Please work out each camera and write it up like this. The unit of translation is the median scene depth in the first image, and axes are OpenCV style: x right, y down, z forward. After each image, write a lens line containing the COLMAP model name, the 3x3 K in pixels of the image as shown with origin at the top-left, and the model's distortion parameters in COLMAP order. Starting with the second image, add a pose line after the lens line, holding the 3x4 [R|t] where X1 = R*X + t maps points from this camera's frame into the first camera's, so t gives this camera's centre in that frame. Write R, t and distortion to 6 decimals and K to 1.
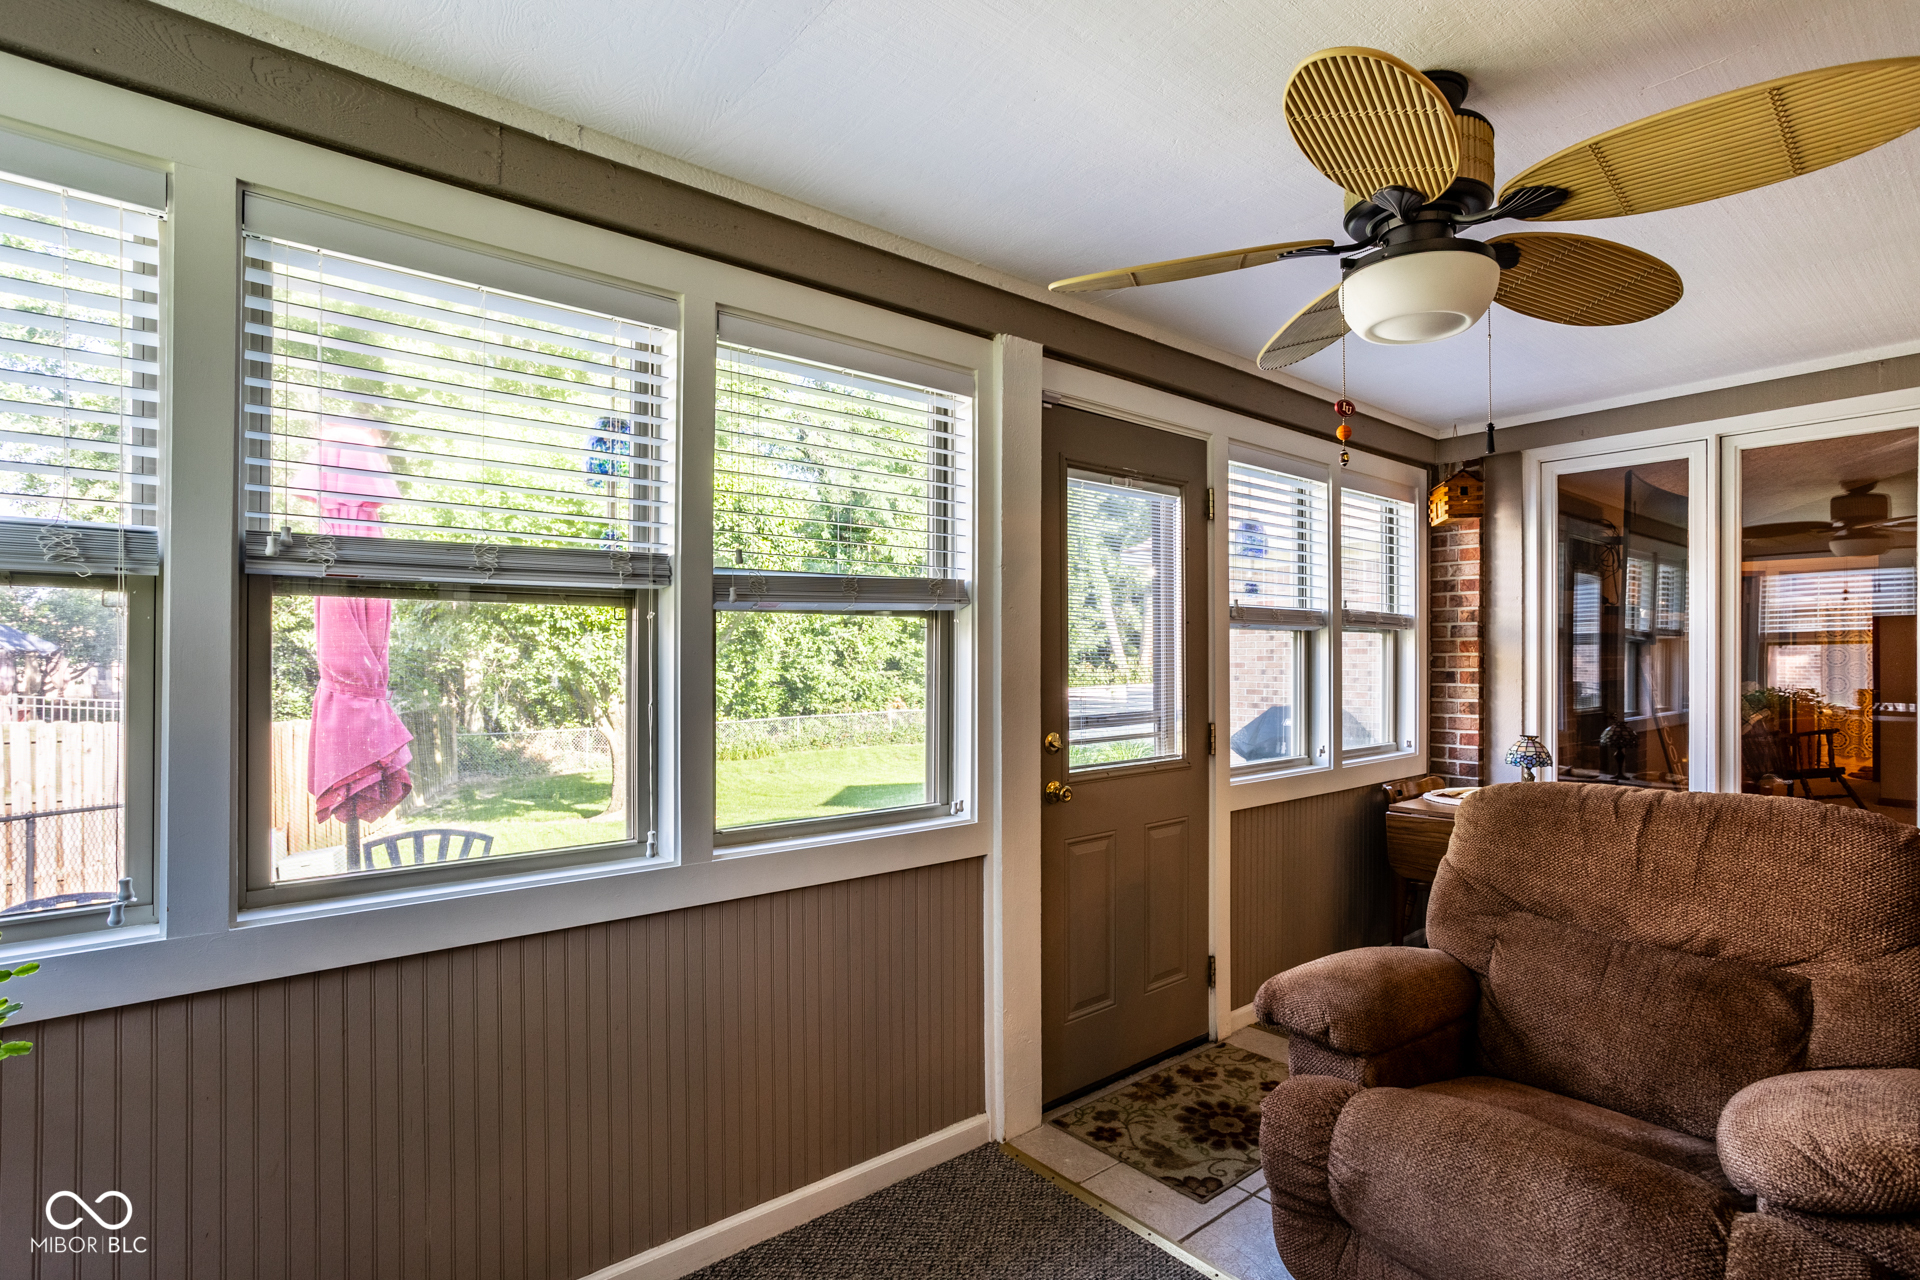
lens RADIAL K [[913.0, 0, 960.0], [0, 913.0, 640.0], [0, 0, 1]] dist [0.002829, 0.001021]
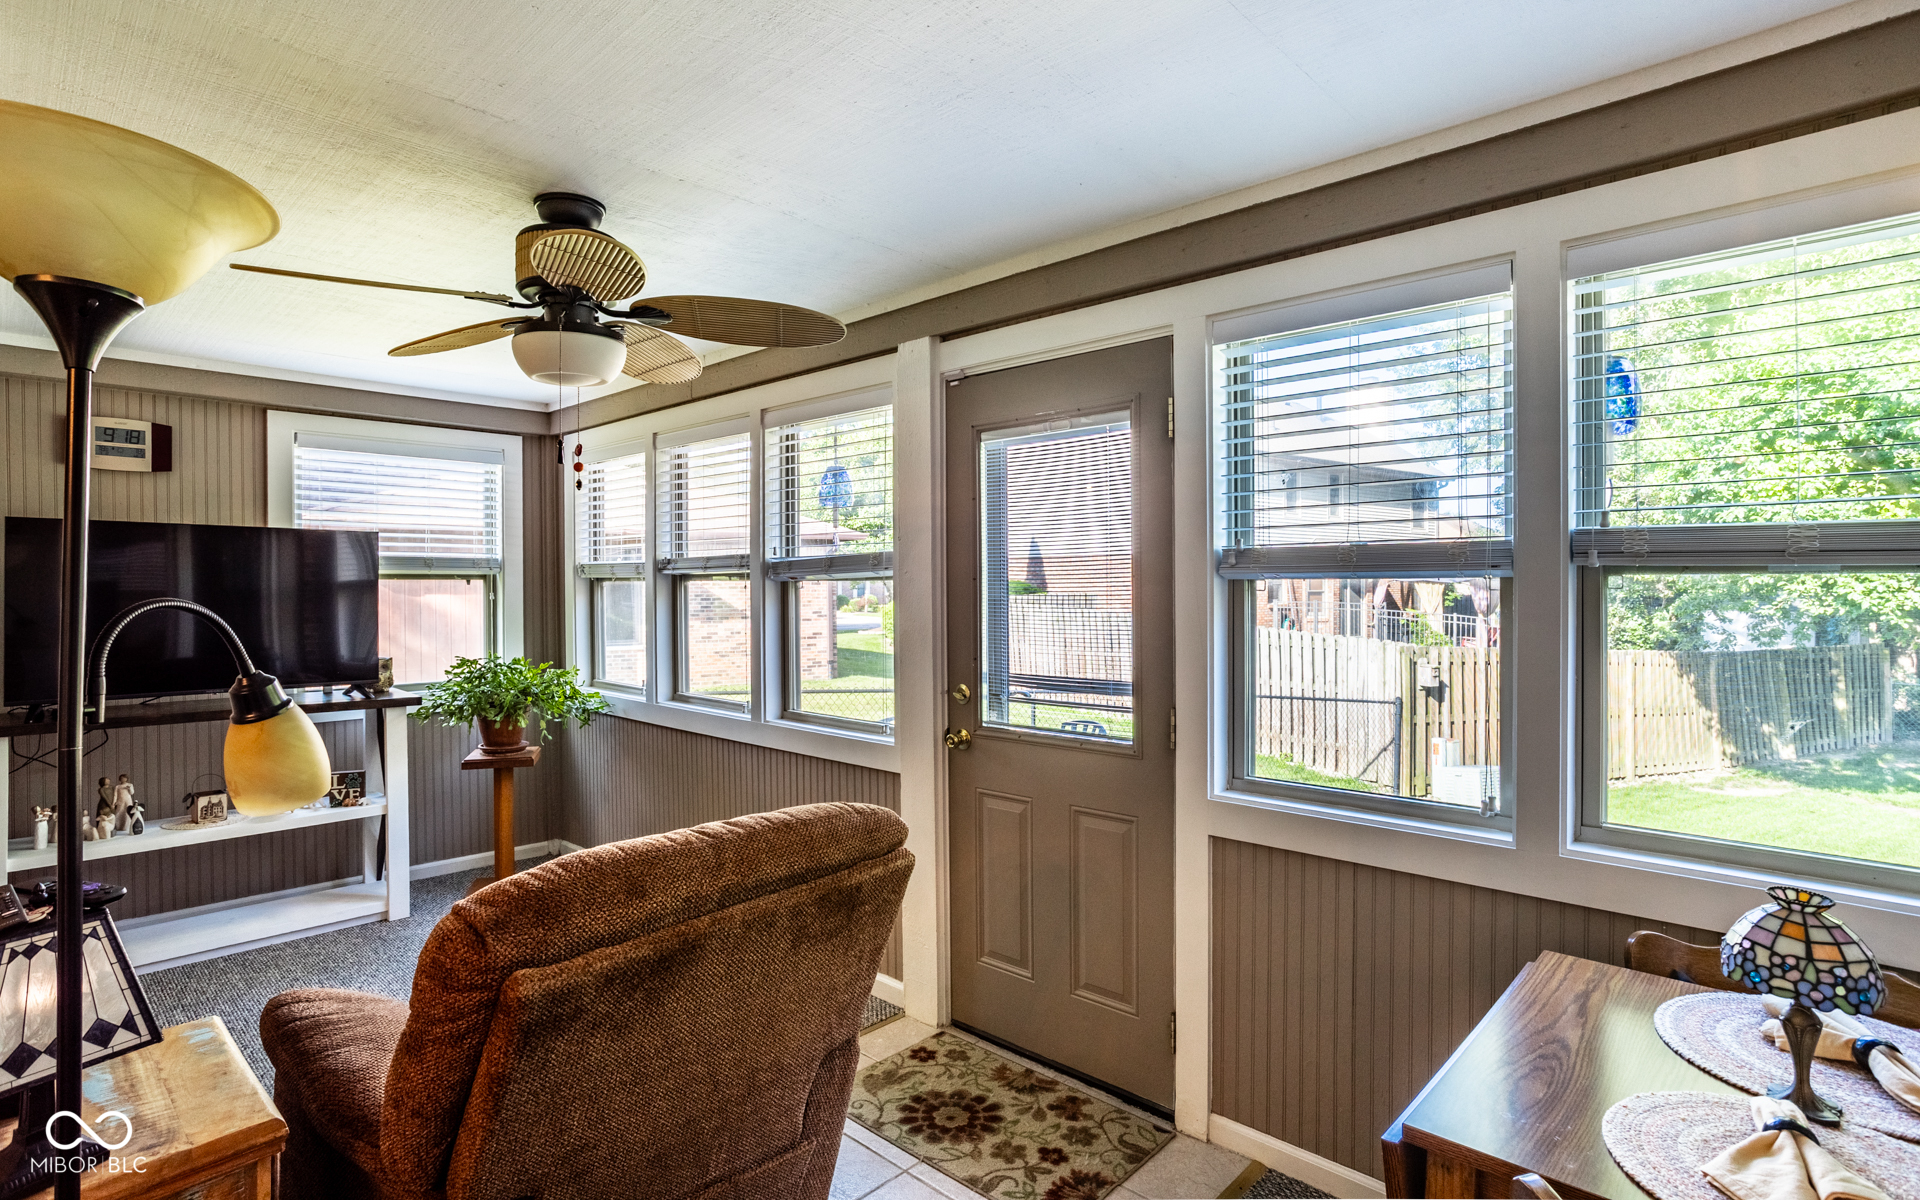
lens RADIAL K [[966.1, 0, 1013.2], [0, 966.1, 573.4], [0, 0, 1]] dist [0.000453, 0.000003]
pose [[0.154187, -0.006369, -0.988021, 1.176255], [0.020183, 0.999791, -0.003295, -0.023012], [0.987836, -0.019433, 0.154283, 0.840002]]
